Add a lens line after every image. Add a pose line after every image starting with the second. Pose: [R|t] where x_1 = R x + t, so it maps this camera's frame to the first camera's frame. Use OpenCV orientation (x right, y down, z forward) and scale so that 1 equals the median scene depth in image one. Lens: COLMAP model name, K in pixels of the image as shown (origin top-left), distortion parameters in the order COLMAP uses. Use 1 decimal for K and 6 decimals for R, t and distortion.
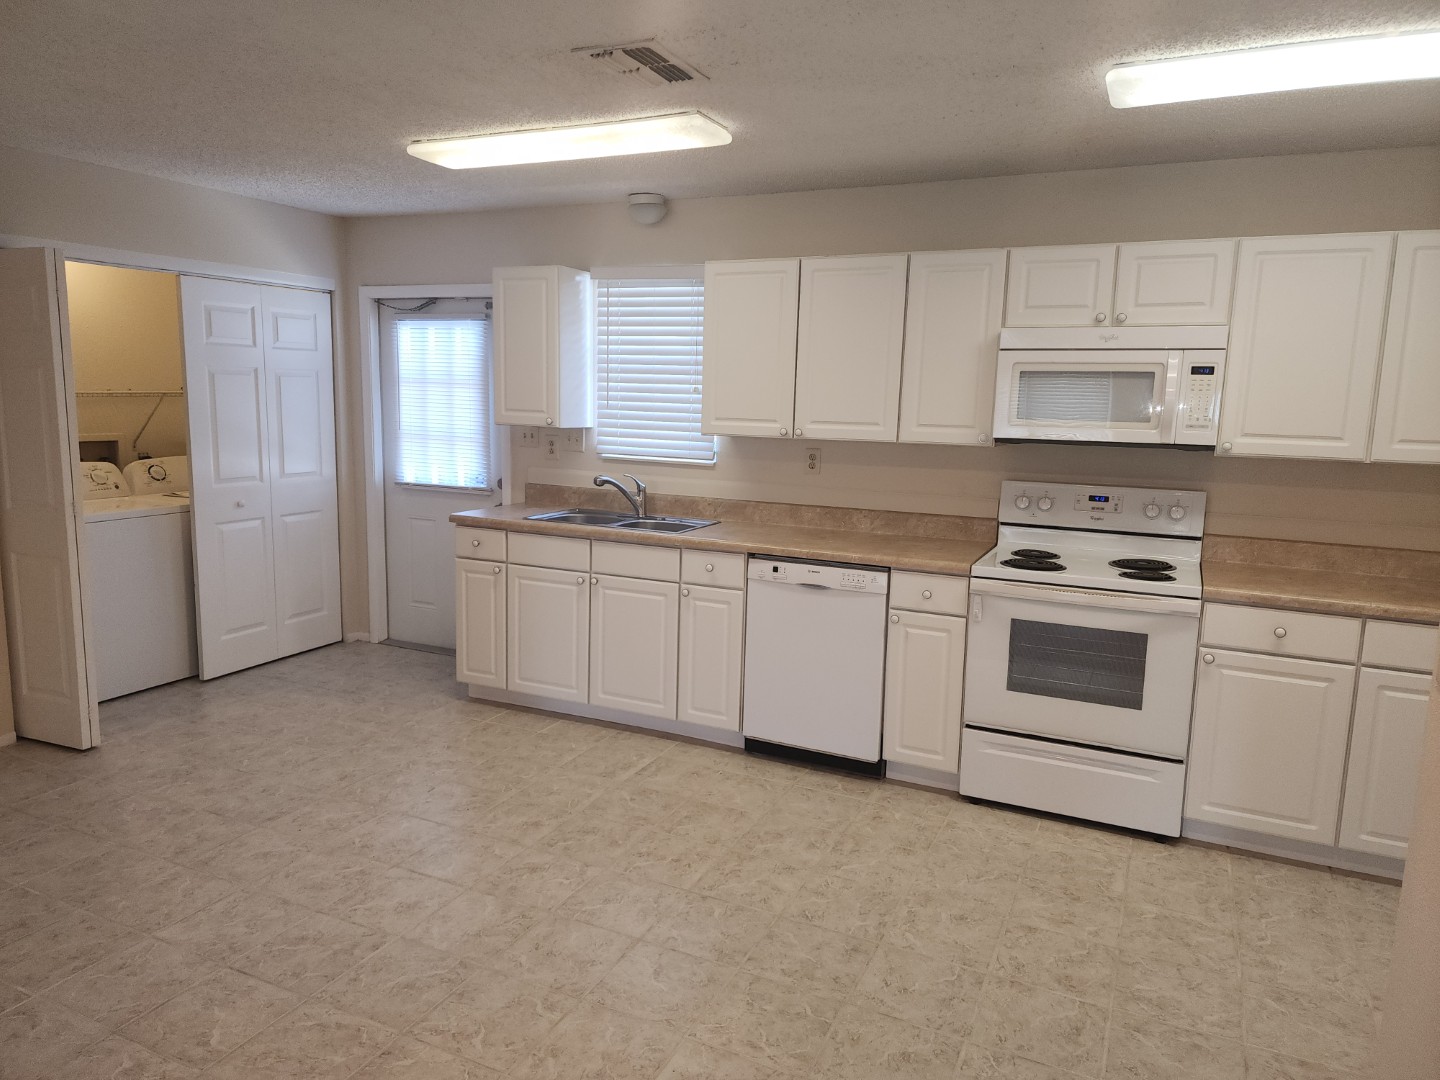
lens RADIAL K [[963.6, 0, 716.5], [0, 963.6, 527.8], [0, 0, 1]] dist [0.078927, -0.071006]
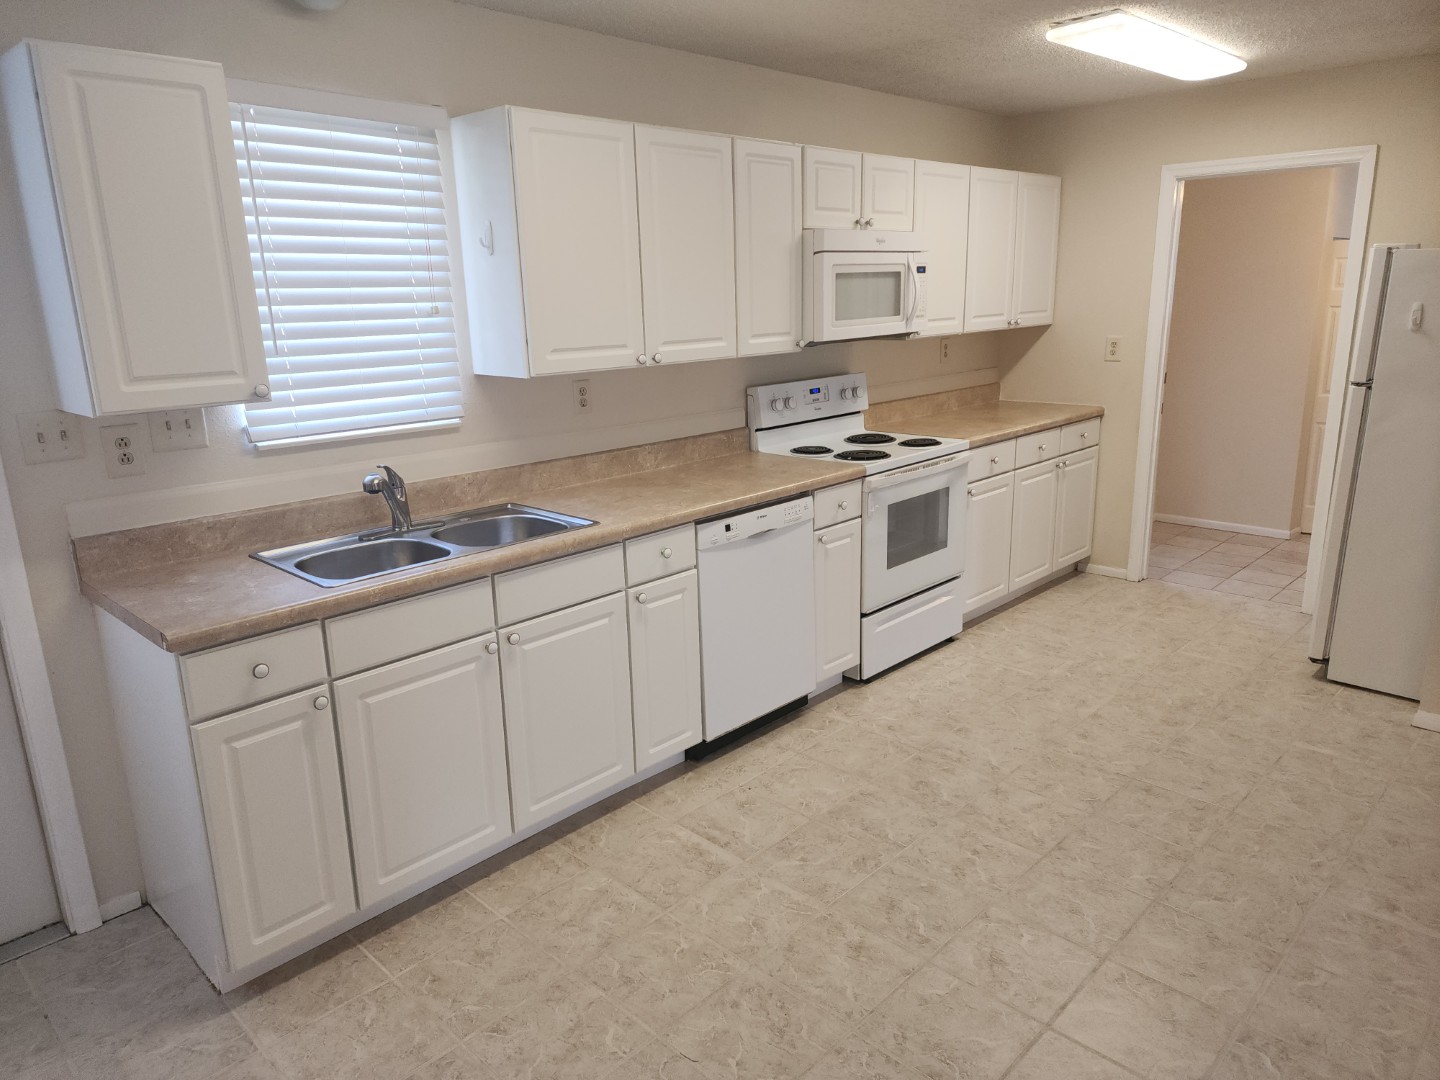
lens RADIAL K [[958.3, 0, 718.0], [0, 958.3, 535.3], [0, 0, 1]] dist [0.080385, -0.070614]
pose [[0.321408, -0.265277, 0.909024, -0.683461], [0.164974, 0.960965, 0.222104, -0.132921], [-0.932459, 0.078579, 0.352625, 0.730972]]
